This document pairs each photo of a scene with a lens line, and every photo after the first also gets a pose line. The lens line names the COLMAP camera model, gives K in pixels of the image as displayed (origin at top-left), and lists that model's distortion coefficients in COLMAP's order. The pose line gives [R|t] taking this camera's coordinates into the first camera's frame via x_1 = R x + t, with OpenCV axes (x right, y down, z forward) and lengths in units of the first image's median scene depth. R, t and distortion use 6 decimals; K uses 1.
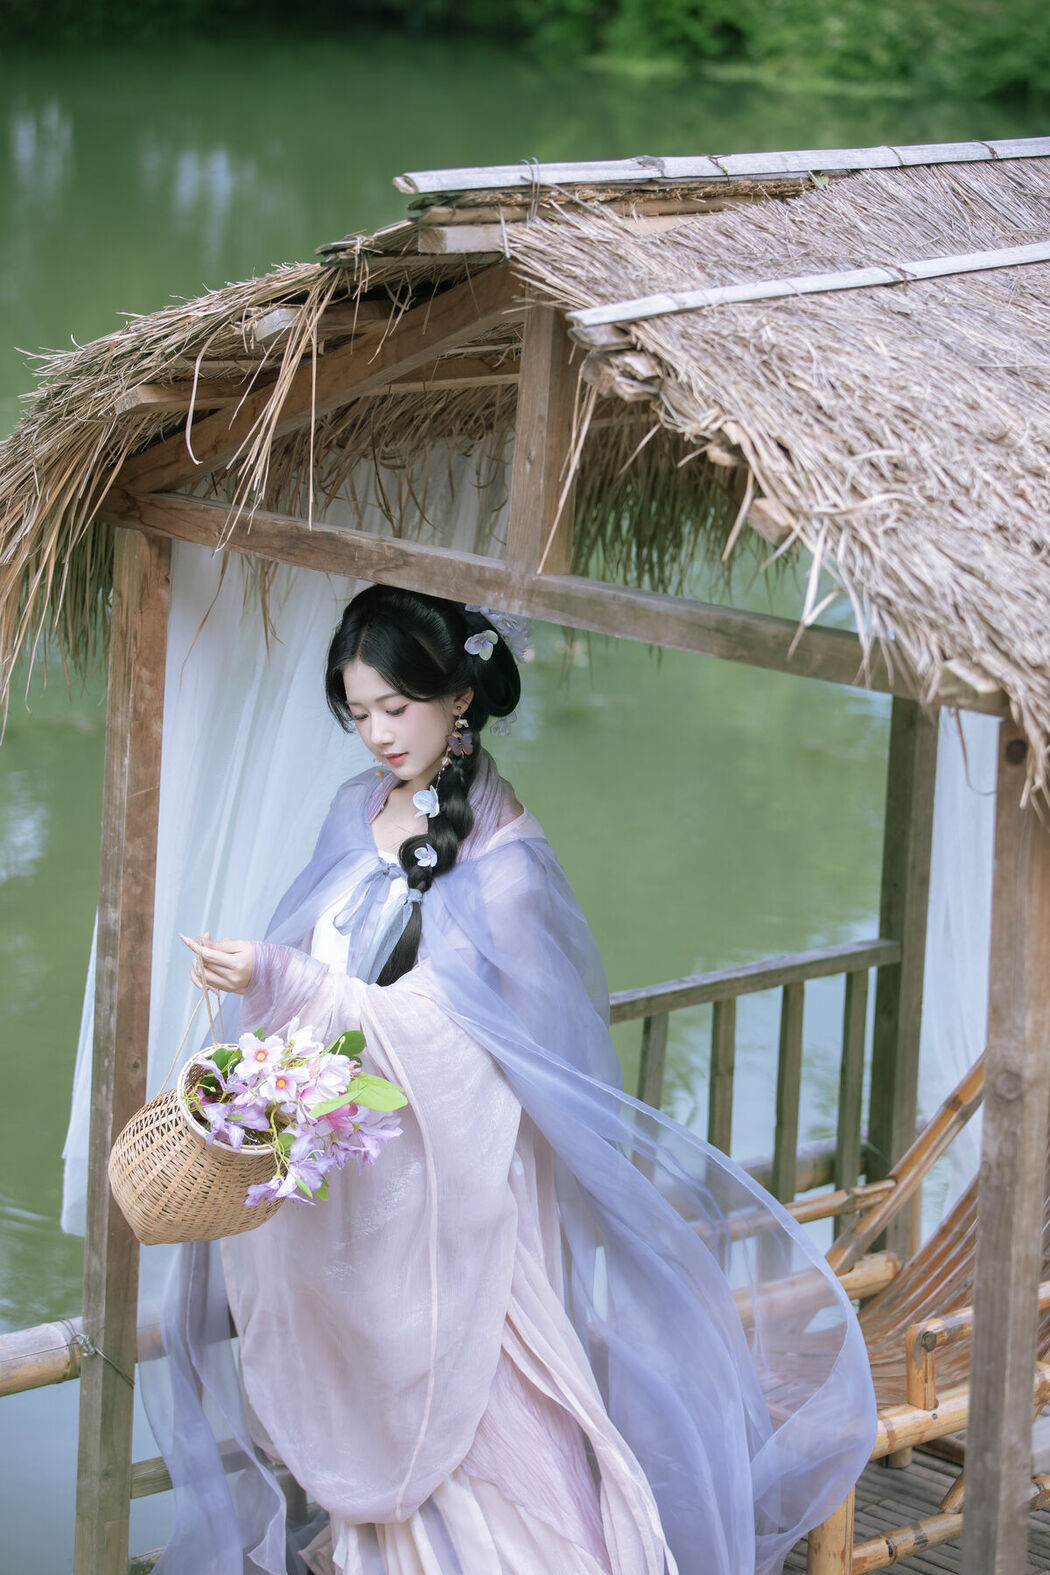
lens RADIAL K [[4203.7, 0, 530.1], [0, 4203.7, 784.0], [0, 0, 1]] dist [-0.085247, 0.000000]
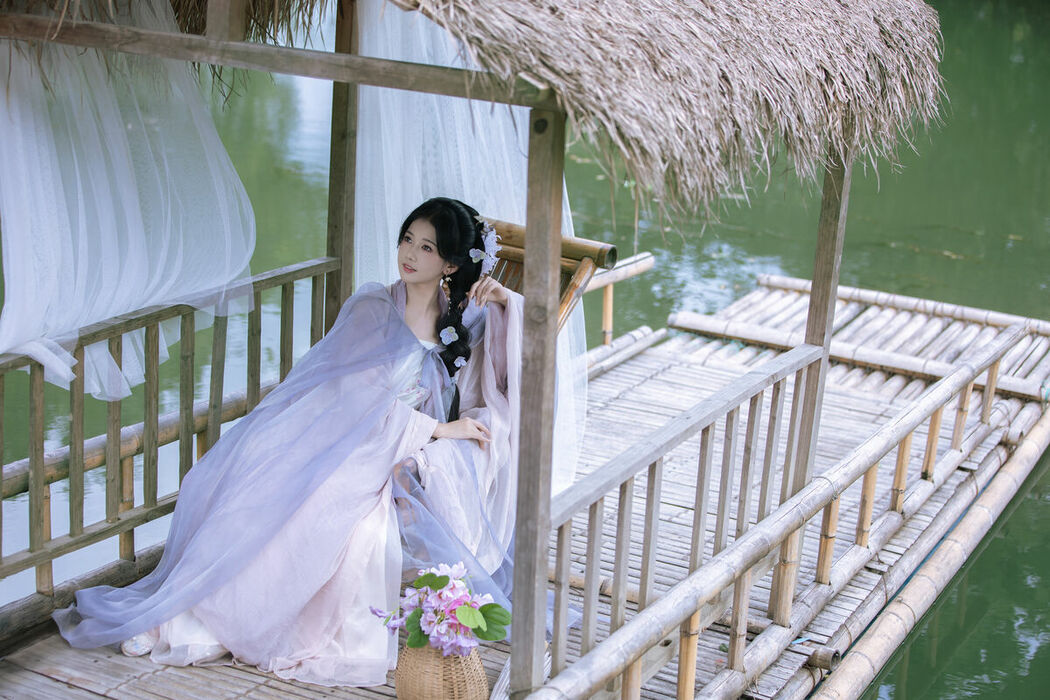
lens RADIAL K [[2185.3, 0, 516.0], [0, 2185.3, 356.7], [0, 0, 1]] dist [-0.300996, 0.000000]
pose [[0.958302, -0.055060, 0.280402, -0.156117], [0.036209, 0.996749, 0.071974, 0.022646], [-0.283453, -0.058820, 0.957181, 0.113782]]
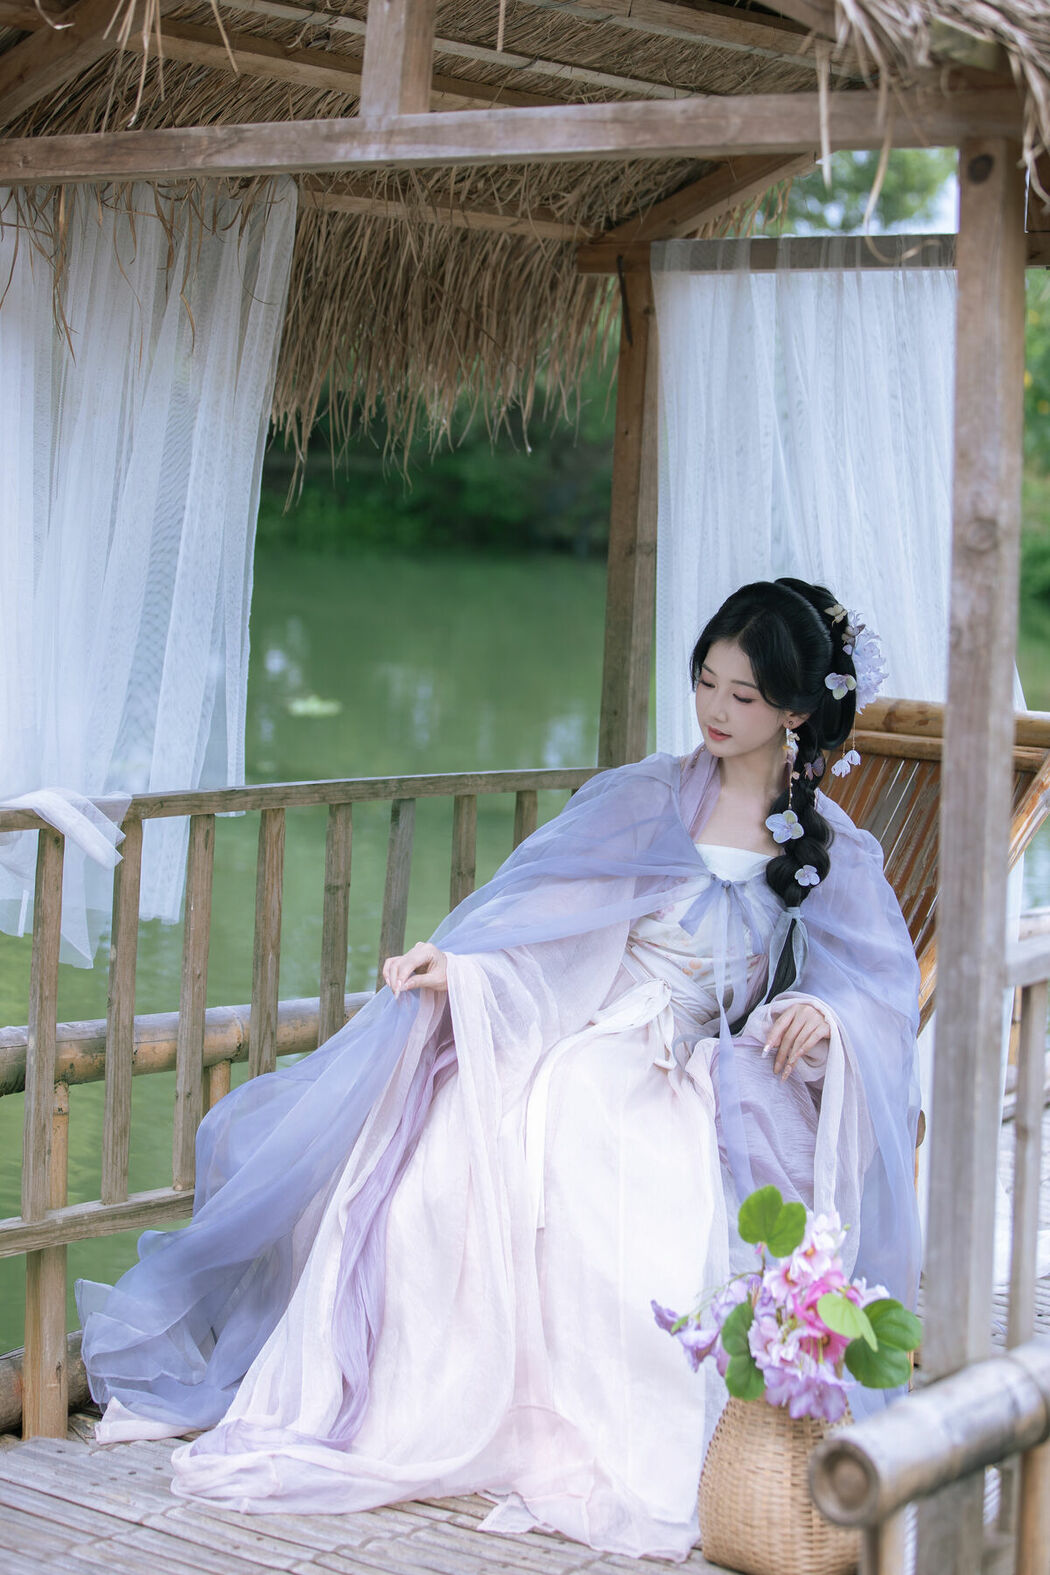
lens RADIAL K [[3277.9, 0, 517.6], [0, 3277.9, 783.1], [0, 0, 1]] dist [-0.300996, 0.000000]
pose [[0.986564, 0.002954, 0.163348, -0.099079], [0.018569, 0.991330, -0.130075, 0.214248], [-0.162316, 0.131360, 0.977956, 0.336956]]
